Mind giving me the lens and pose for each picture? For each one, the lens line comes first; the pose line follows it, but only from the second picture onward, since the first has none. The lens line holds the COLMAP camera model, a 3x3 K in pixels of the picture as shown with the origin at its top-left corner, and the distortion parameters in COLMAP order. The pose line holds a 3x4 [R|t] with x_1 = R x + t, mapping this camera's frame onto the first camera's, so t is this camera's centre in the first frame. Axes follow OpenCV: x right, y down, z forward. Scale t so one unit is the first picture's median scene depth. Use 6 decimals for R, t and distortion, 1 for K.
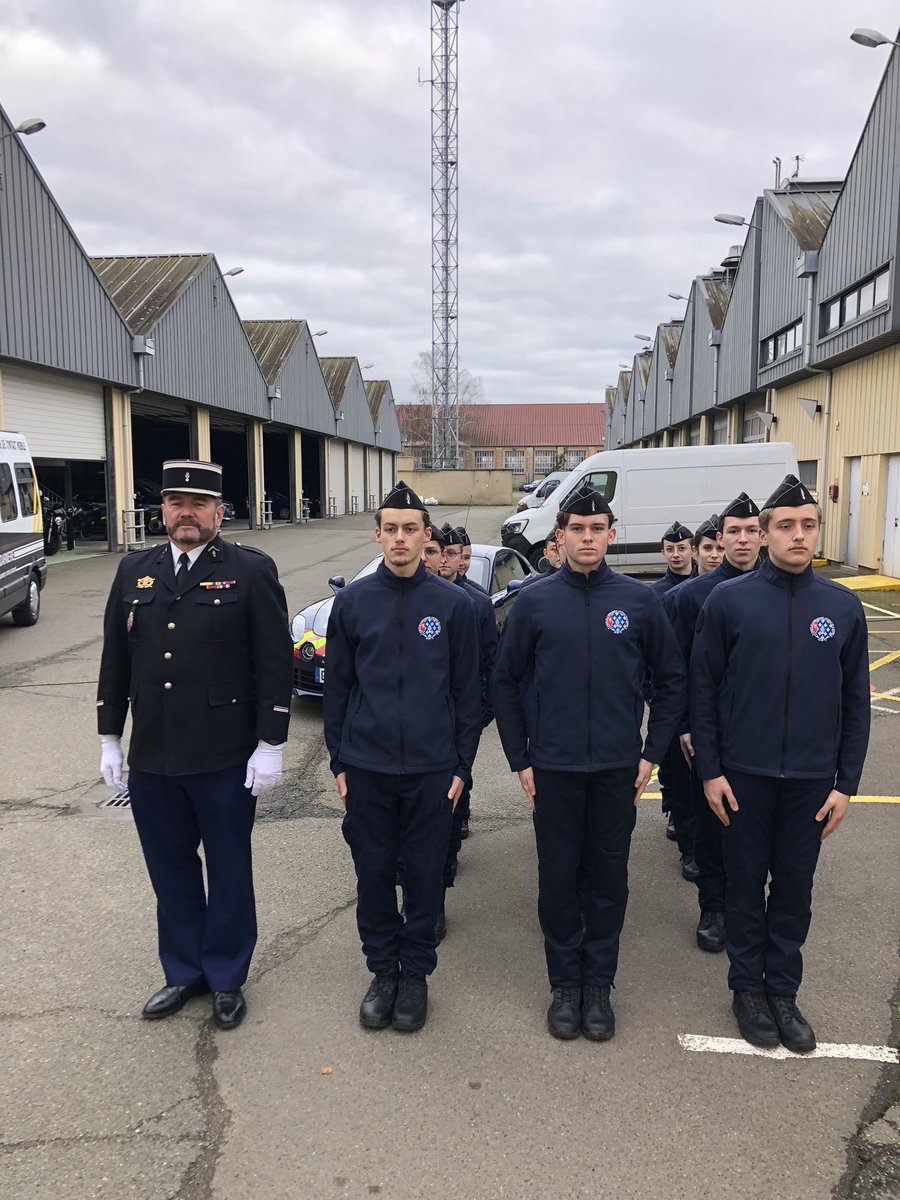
lens RADIAL K [[1026.6, 0, 450.0], [0, 1026.6, 600.0], [0, 0, 1]] dist [0.057554, -0.089046]
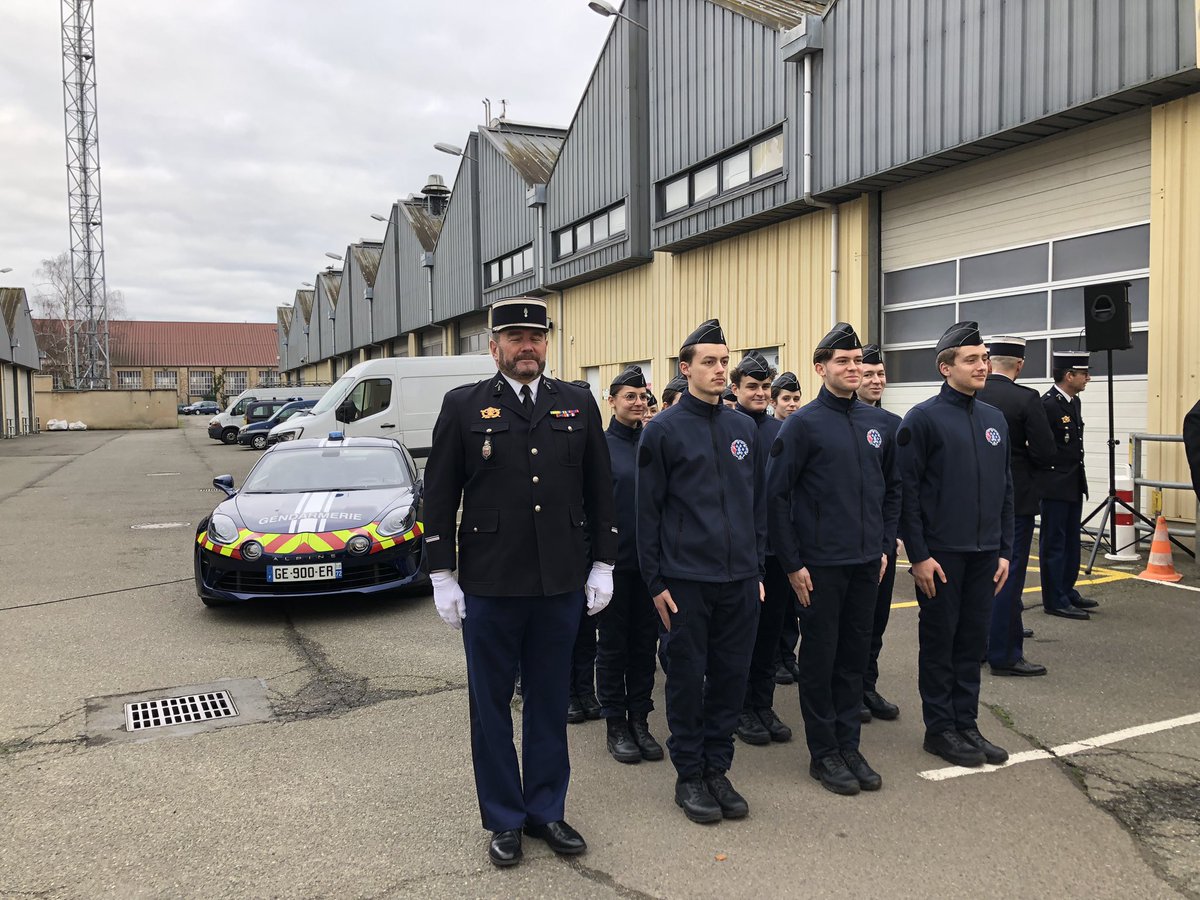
lens RADIAL K [[1026.6, 0, 598.0], [0, 1026.6, 473.1], [0, 0, 1]] dist [0.057554, -0.089046]
pose [[0.866197, -0.045716, 0.497607, -0.165022], [0.073286, 0.996661, -0.036006, 0.018946], [-0.494299, 0.067655, 0.866655, 0.023088]]
